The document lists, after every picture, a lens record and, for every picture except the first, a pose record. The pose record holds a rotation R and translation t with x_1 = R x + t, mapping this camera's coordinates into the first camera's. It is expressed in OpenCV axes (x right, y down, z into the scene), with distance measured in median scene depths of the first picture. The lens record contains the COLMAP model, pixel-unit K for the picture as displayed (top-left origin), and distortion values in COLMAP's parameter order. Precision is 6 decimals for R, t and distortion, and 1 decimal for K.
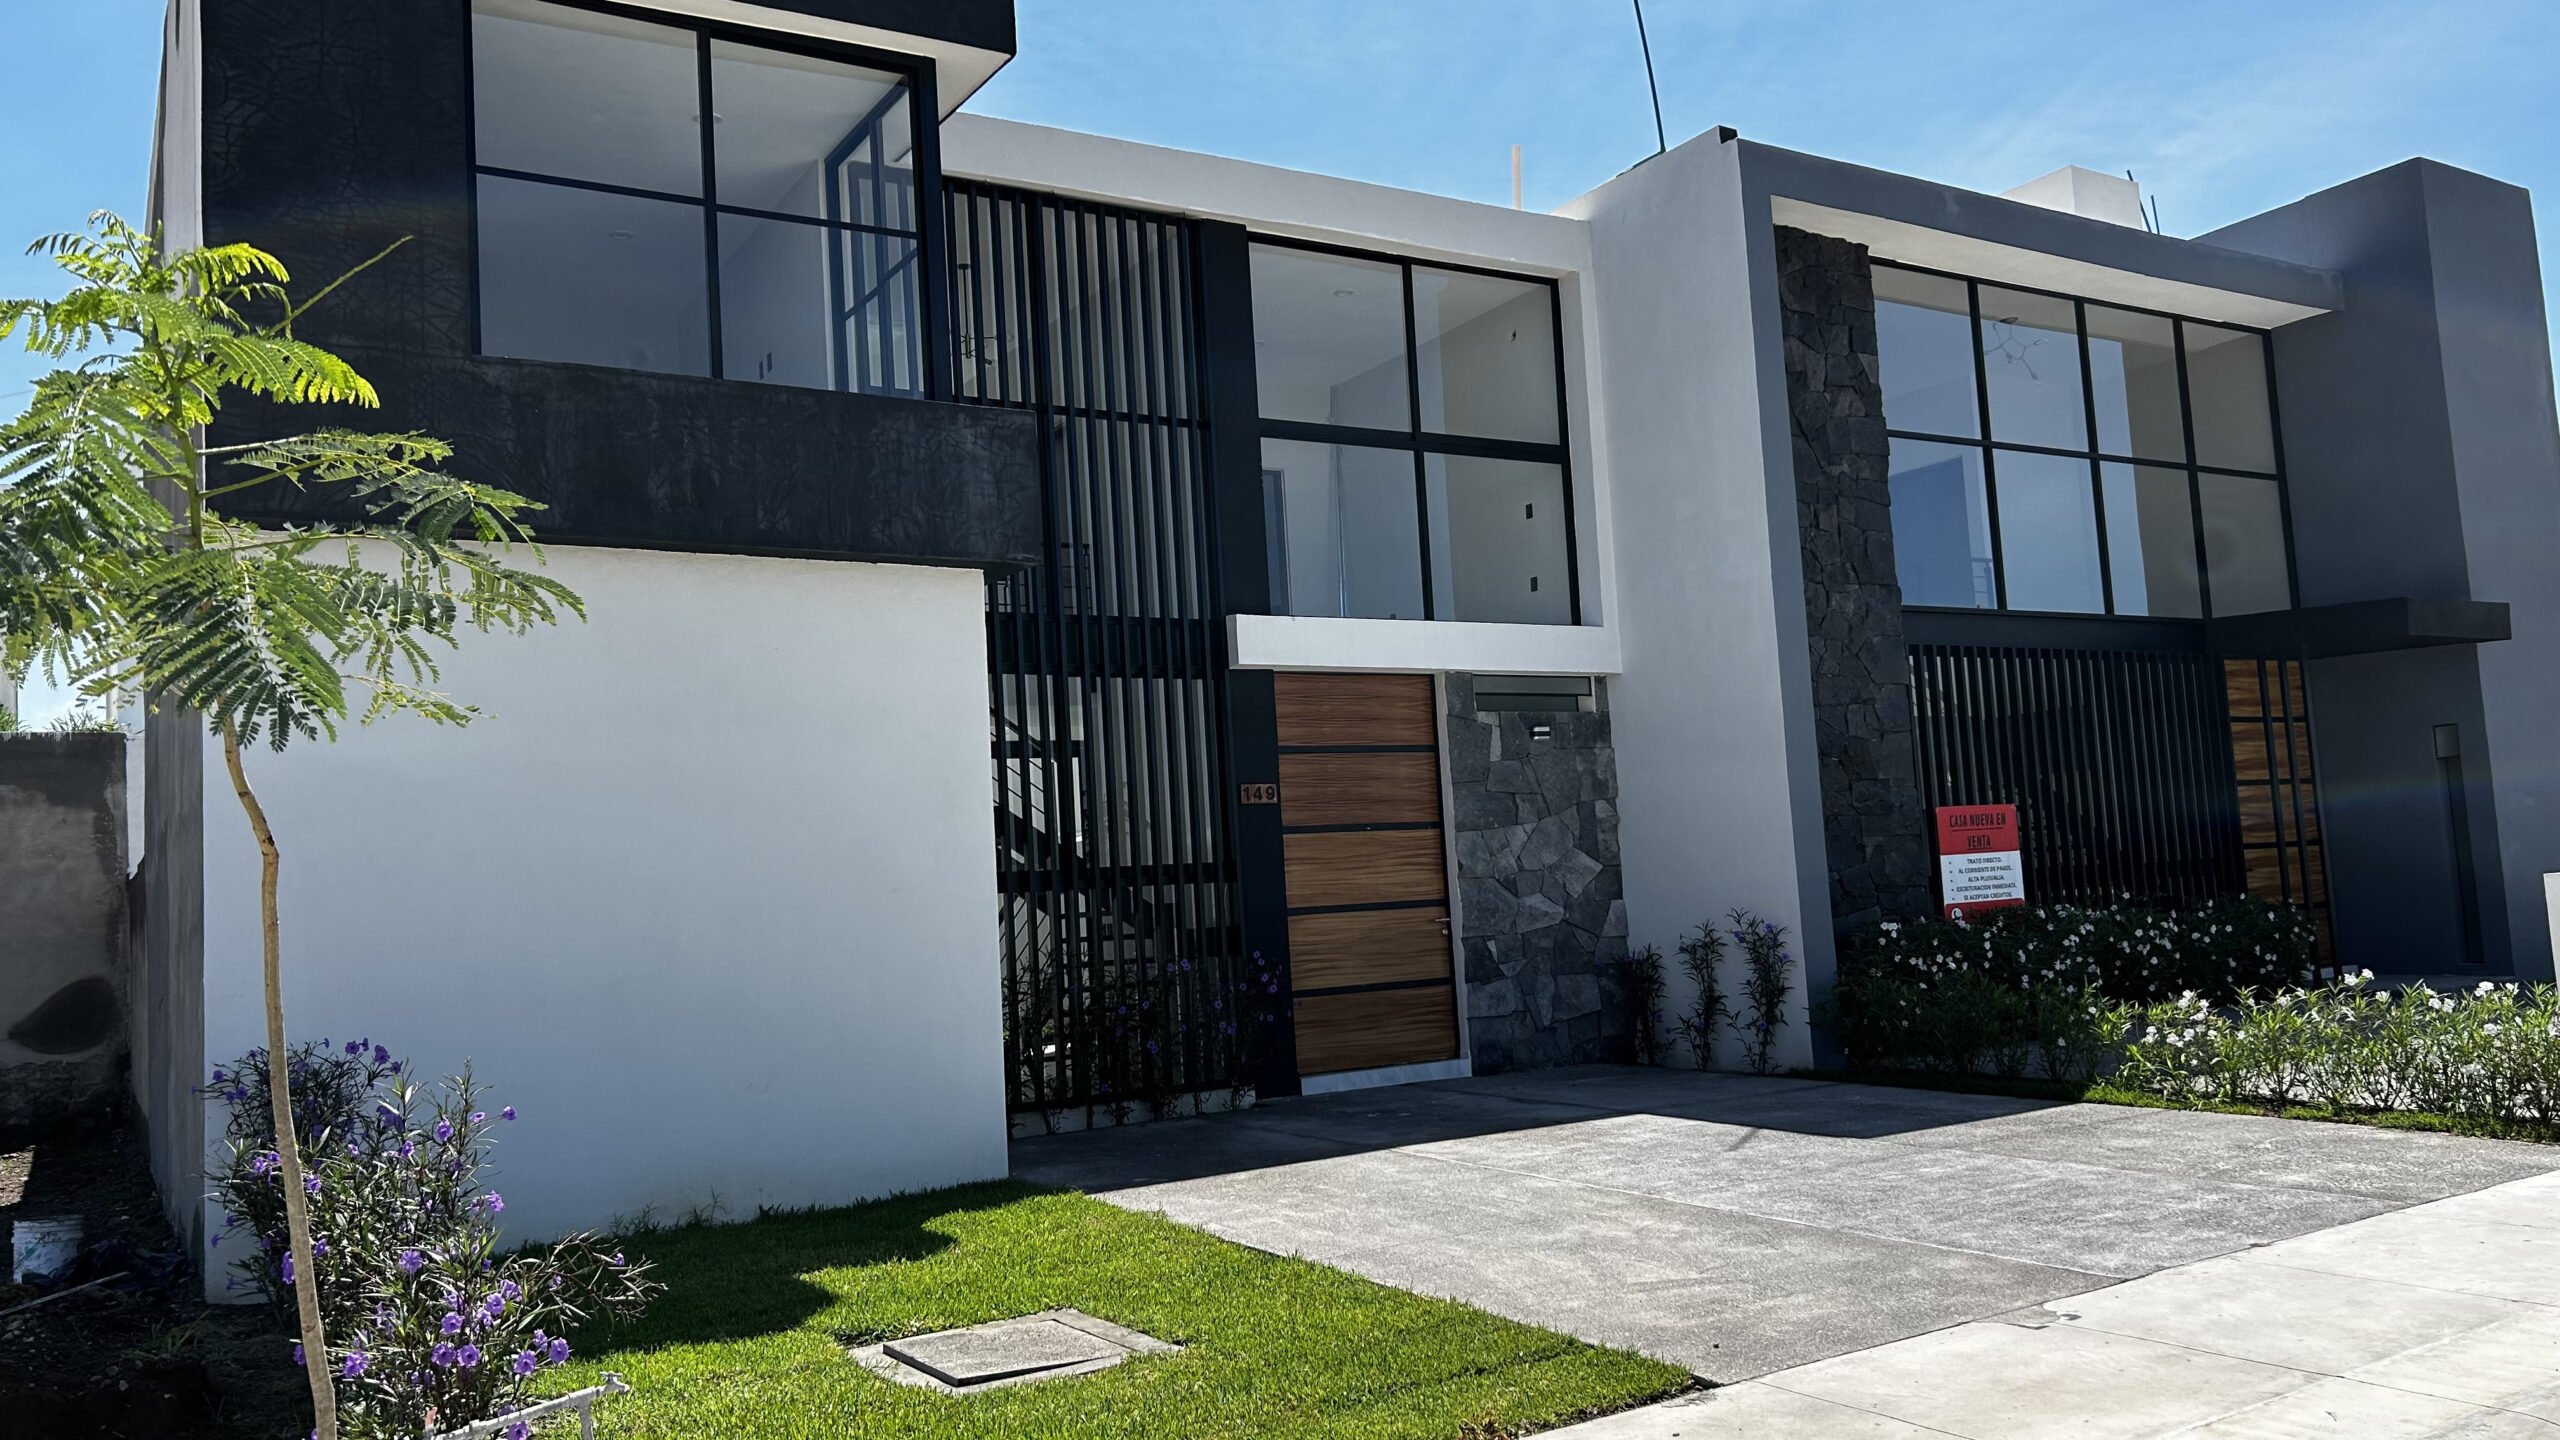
lens RADIAL K [[1898.8, 0, 1261.1], [0, 1898.8, 717.8], [0, 0, 1]] dist [0.090136, -0.129682]
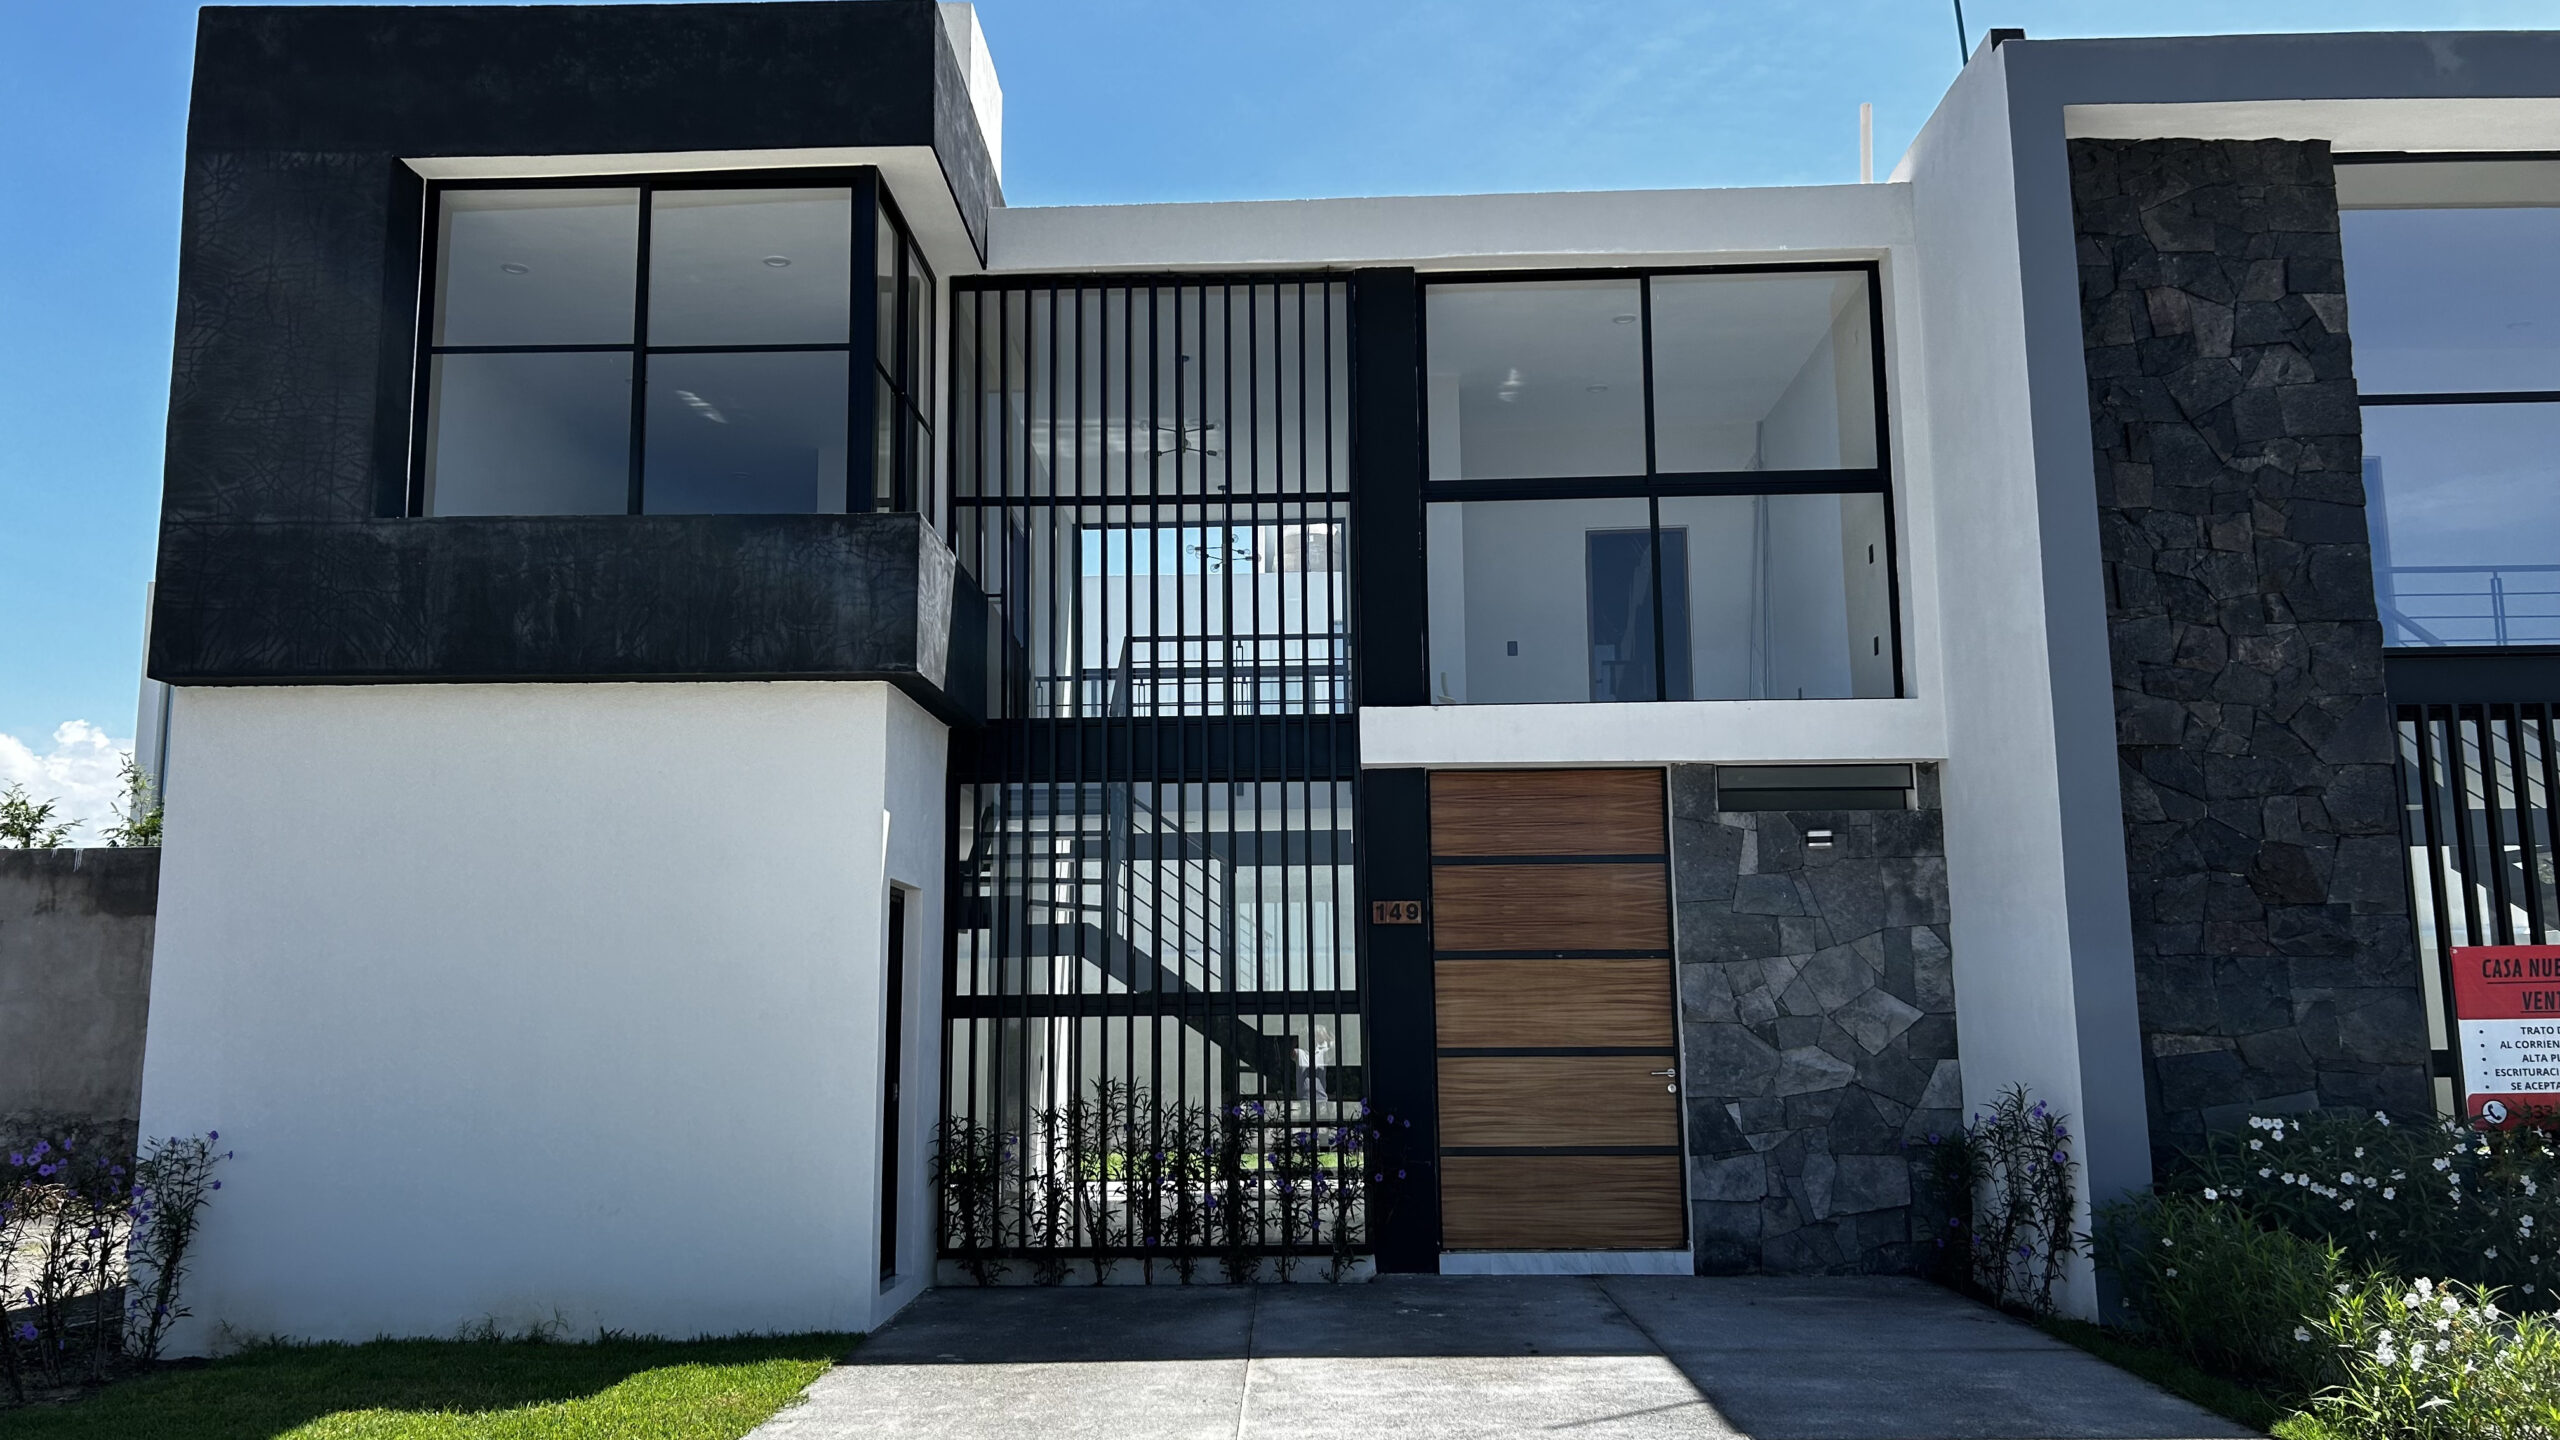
lens RADIAL K [[1898.8, 0, 1261.1], [0, 1898.8, 717.8], [0, 0, 1]] dist [0.090136, -0.129682]
pose [[0.840378, -0.039523, -0.540558, 0.393328], [0.015482, 0.998681, -0.048949, -0.007056], [0.541780, 0.032767, 0.839881, 0.220631]]
